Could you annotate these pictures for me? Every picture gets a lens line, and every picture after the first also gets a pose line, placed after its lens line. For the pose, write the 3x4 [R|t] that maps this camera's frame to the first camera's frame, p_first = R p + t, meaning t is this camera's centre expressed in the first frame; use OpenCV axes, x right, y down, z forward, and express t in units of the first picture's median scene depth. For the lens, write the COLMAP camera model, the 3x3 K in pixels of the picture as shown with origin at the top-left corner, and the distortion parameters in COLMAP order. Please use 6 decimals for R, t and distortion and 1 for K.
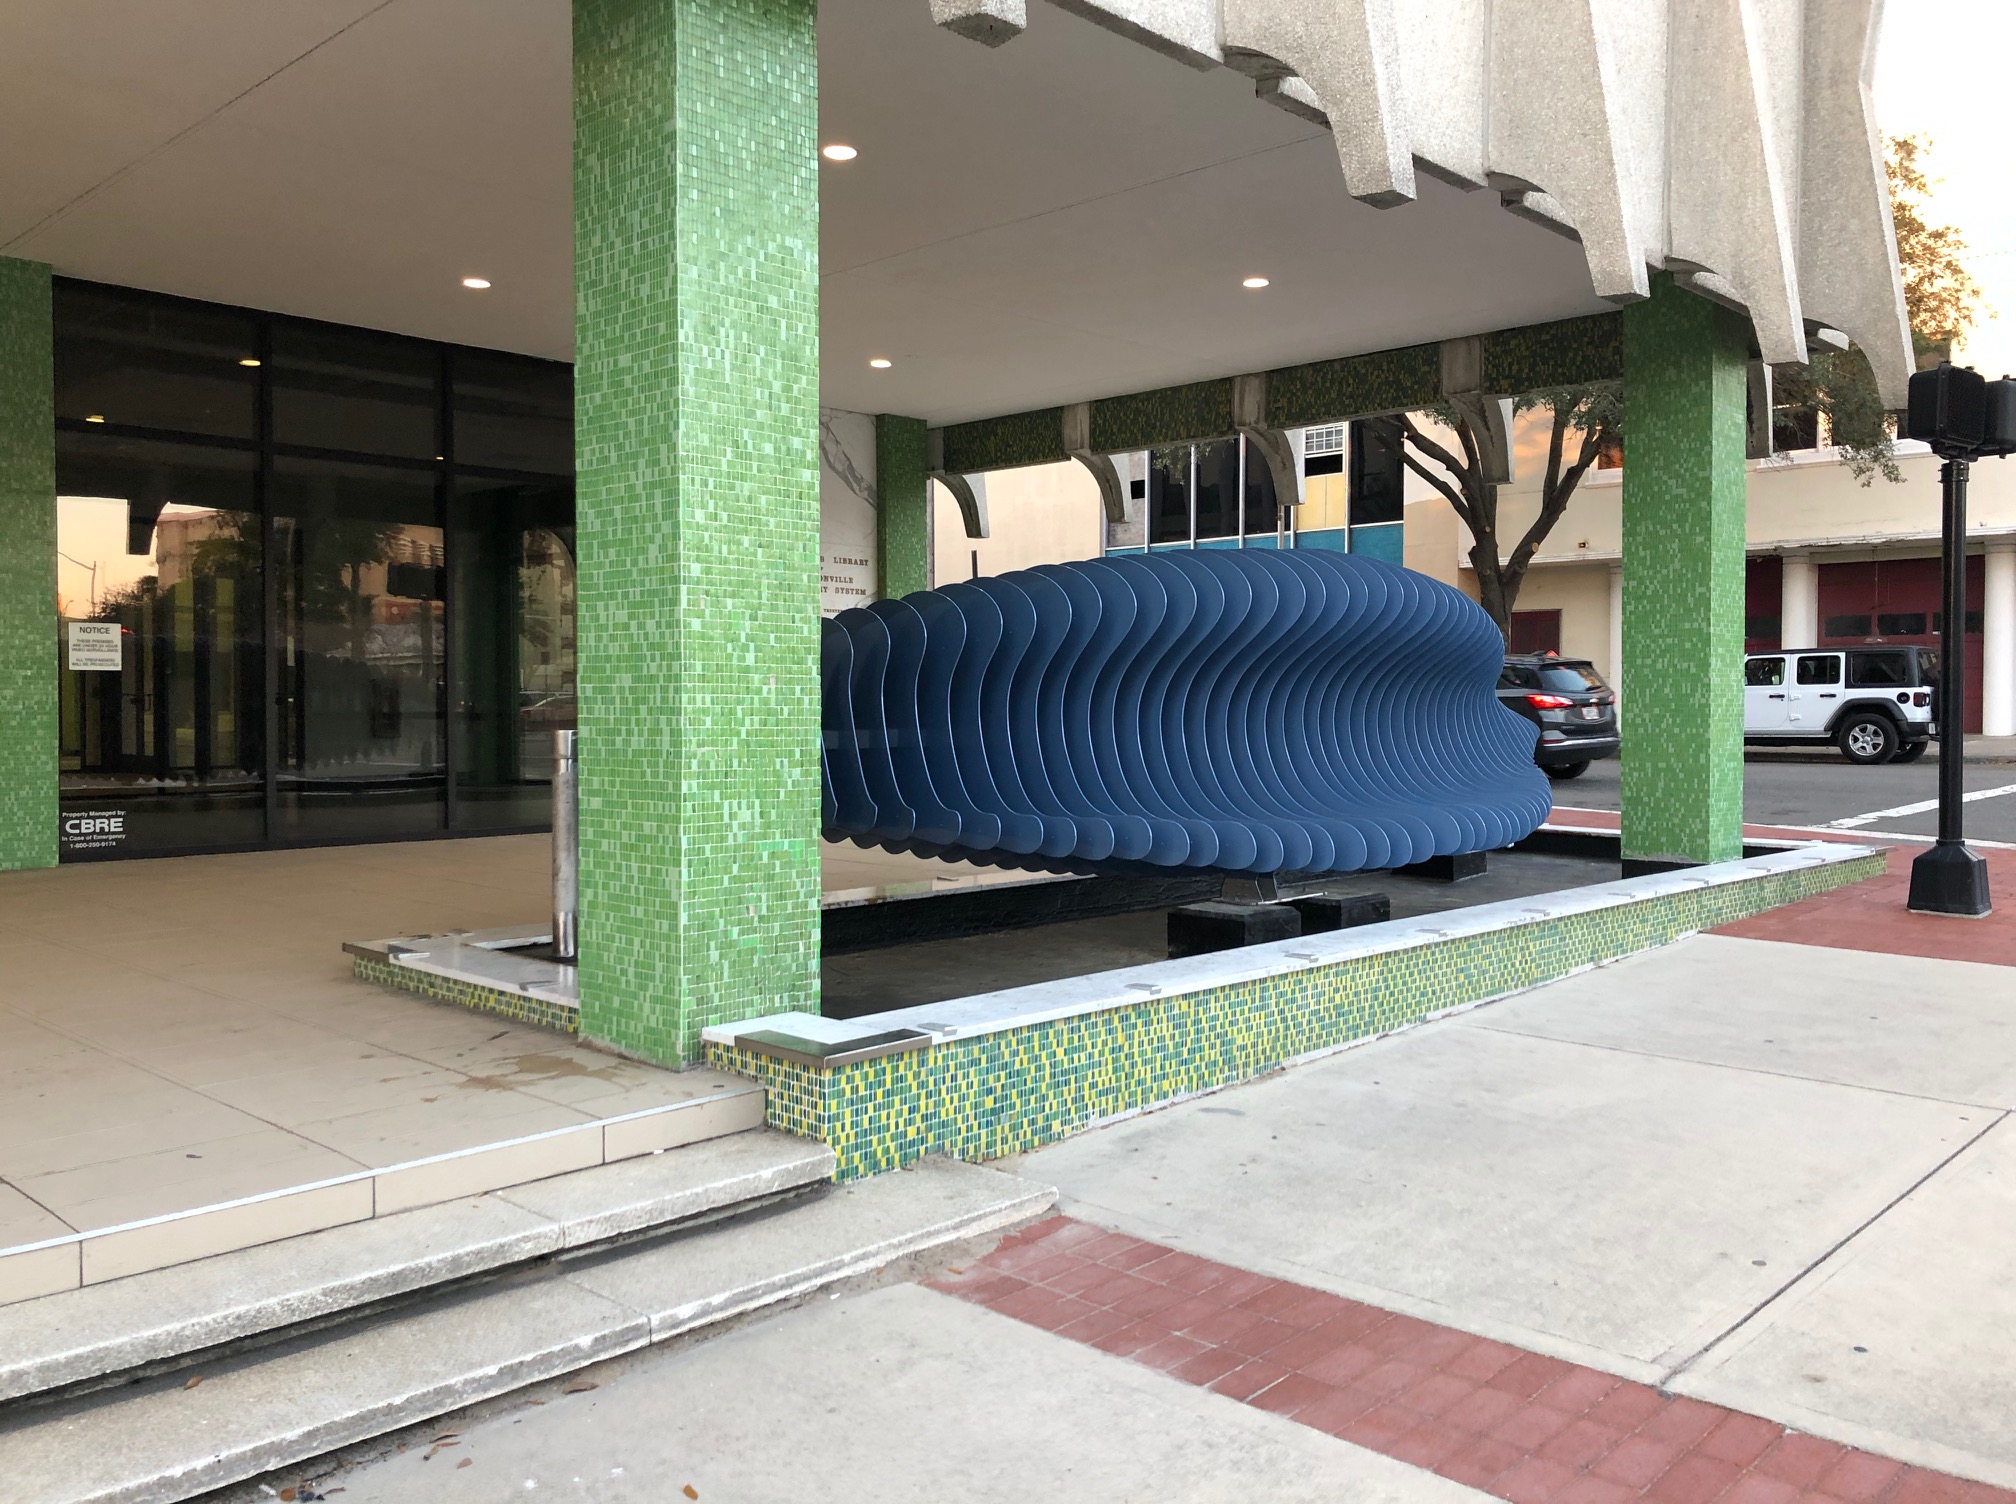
lens RADIAL K [[1624.3, 0, 991.8], [0, 1624.3, 751.4], [0, 0, 1]] dist [0.012604, -0.023164]
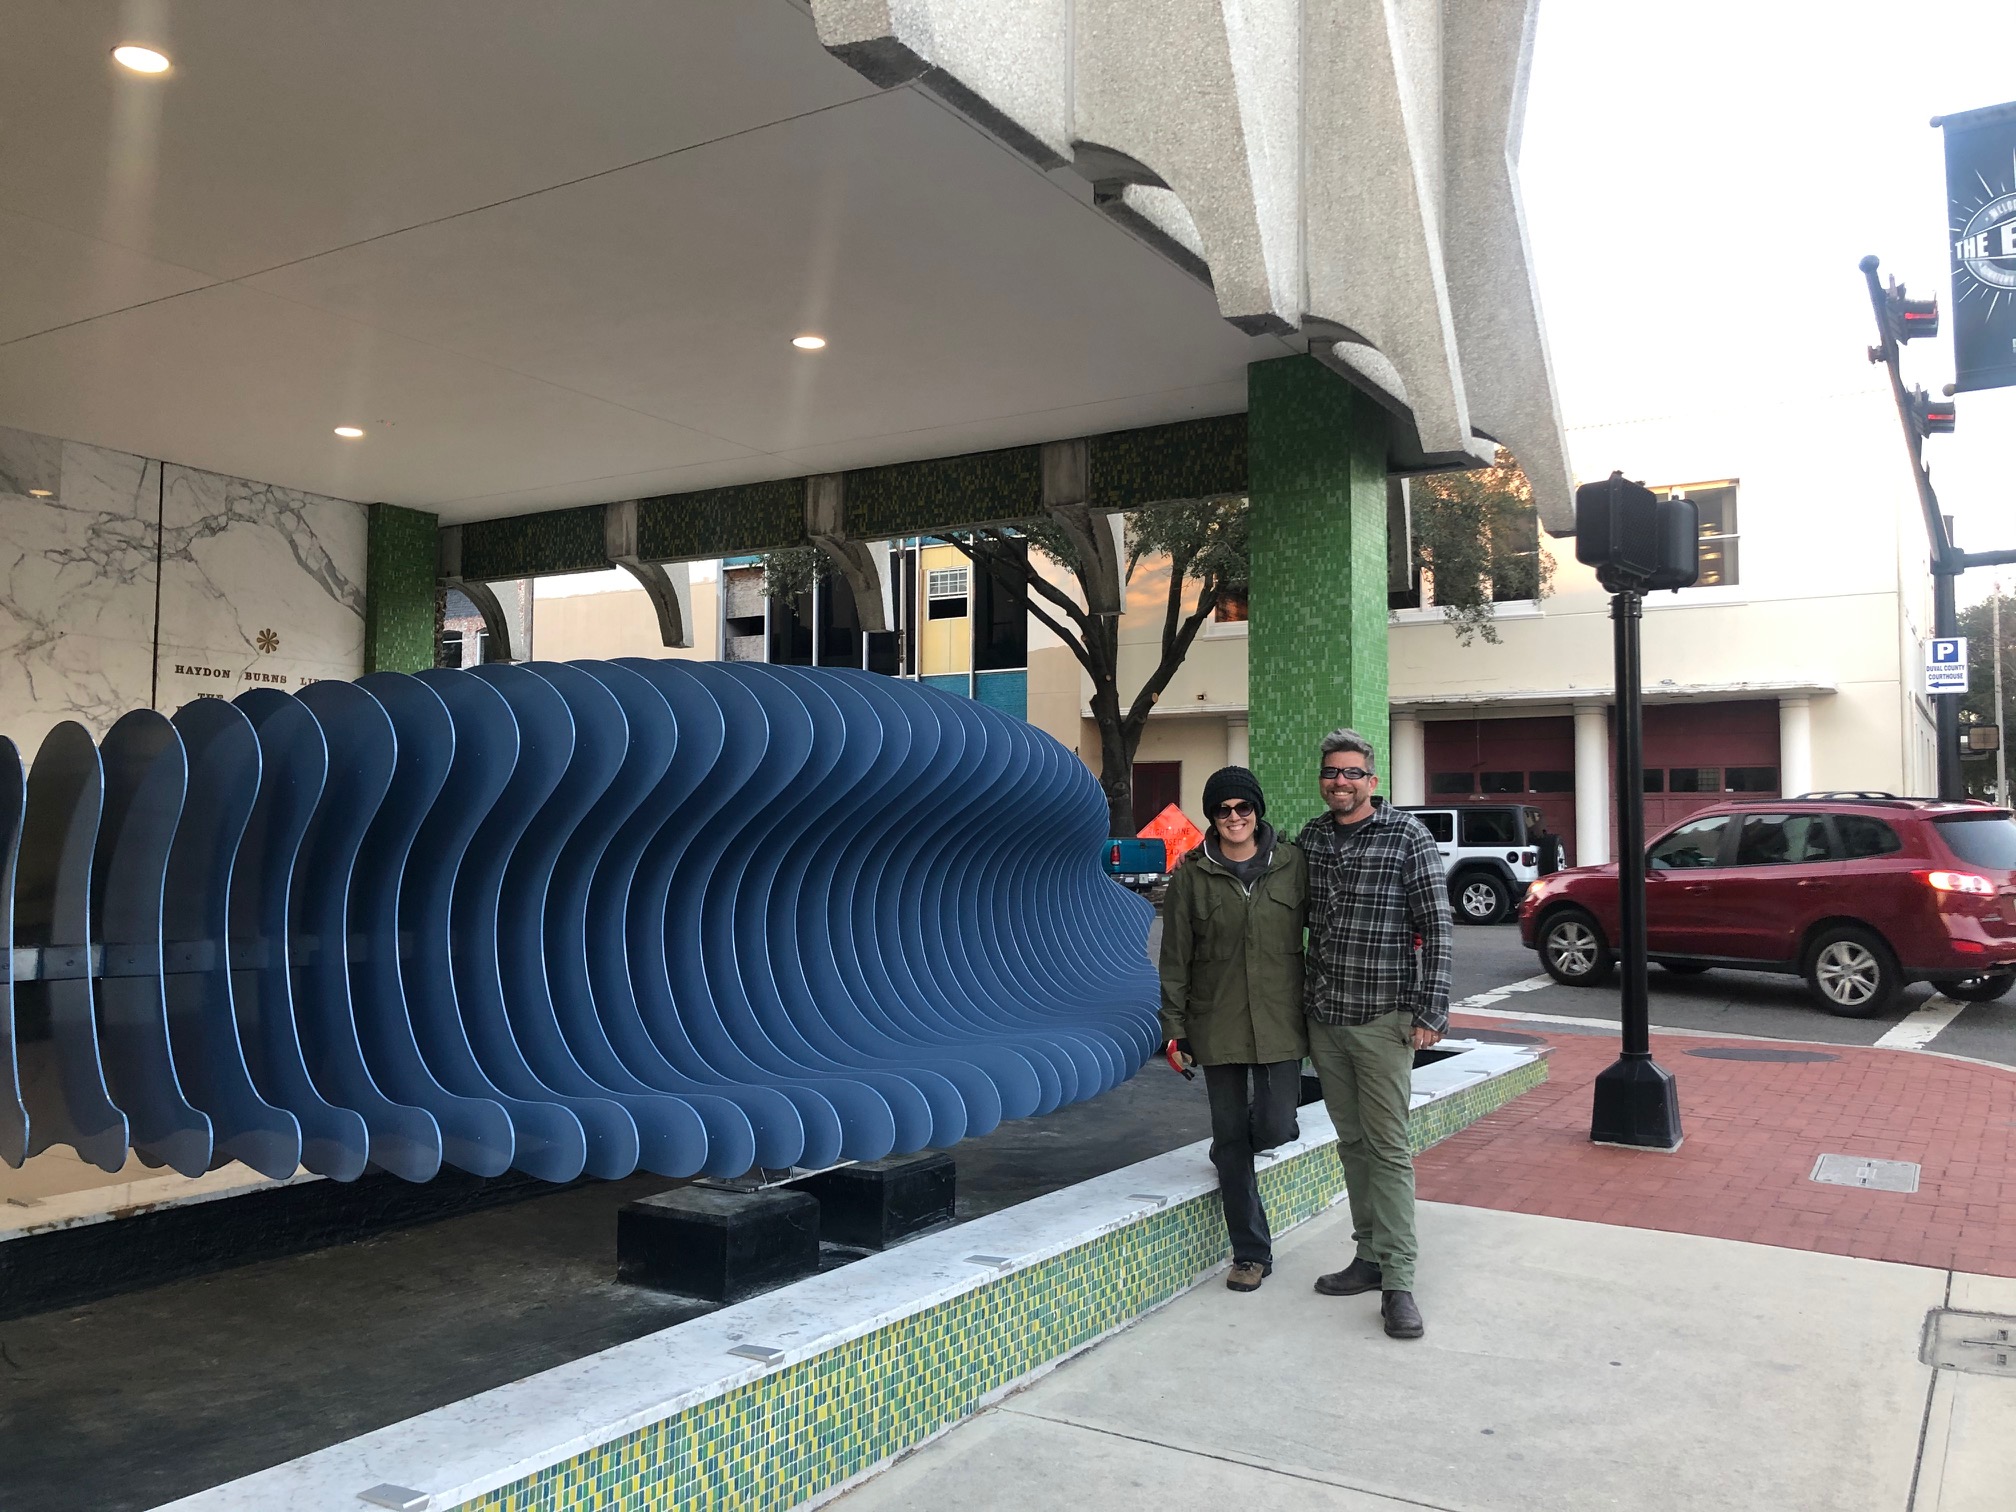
lens RADIAL K [[1624.3, 0, 1016.0], [0, 1624.3, 776.6], [0, 0, 1]] dist [0.012604, -0.023164]
pose [[0.972745, 0.015746, 0.231344, 0.084674], [0.001346, 0.997292, -0.073536, -0.020656], [-0.231876, 0.071843, 0.970089, 0.237496]]
